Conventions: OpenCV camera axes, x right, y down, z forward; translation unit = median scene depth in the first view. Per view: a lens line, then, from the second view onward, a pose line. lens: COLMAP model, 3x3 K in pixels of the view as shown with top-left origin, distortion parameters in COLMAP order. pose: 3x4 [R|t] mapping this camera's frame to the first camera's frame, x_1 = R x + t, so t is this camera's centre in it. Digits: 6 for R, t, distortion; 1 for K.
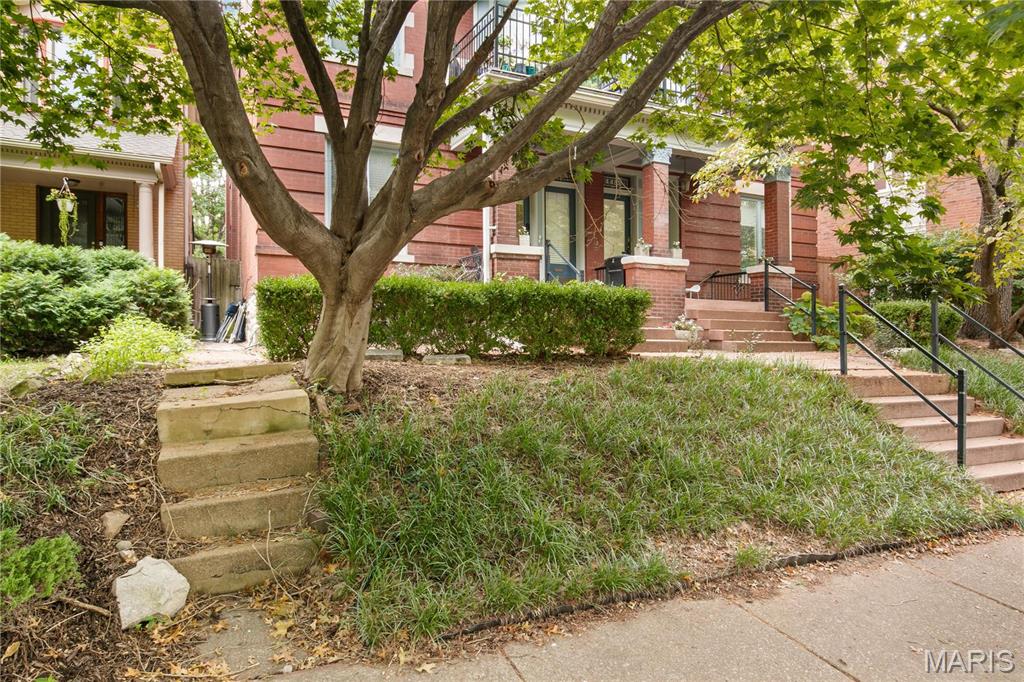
lens RADIAL K [[657.3, 0, 510.0], [0, 657.3, 356.6], [0, 0, 1]] dist [-0.005135, -0.001330]
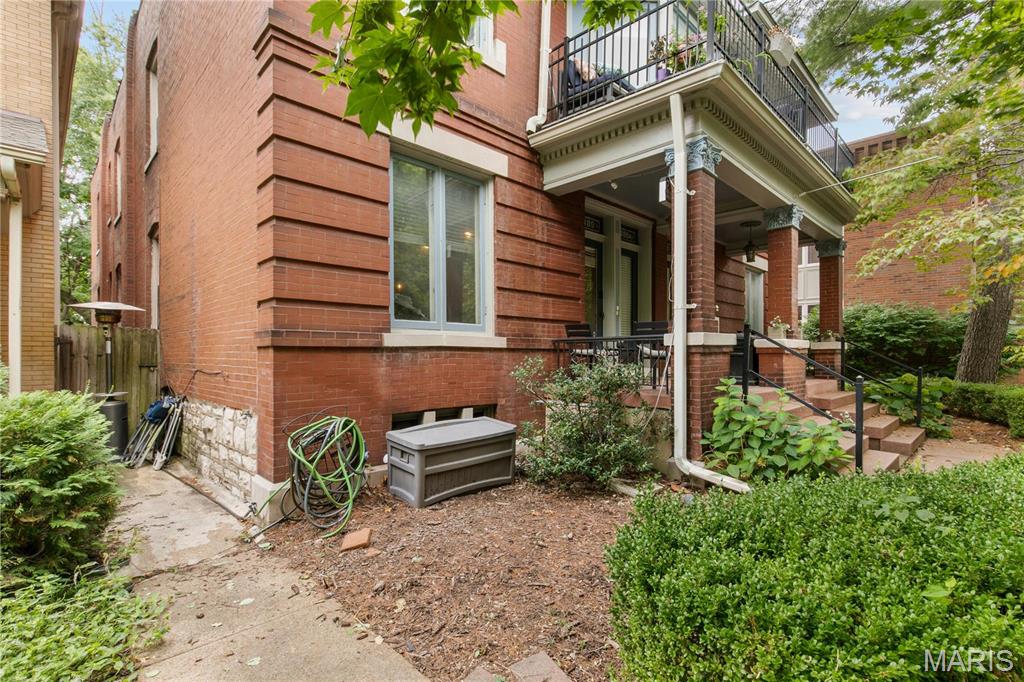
lens RADIAL K [[481.7, 0, 519.6], [0, 481.7, 352.9], [0, 0, 1]] dist [0.003539, 0.000435]
pose [[0.938610, -0.020061, 0.344397, -0.297326], [0.033752, 0.998858, -0.033803, -0.118309], [-0.343326, 0.043352, 0.938215, 0.517944]]
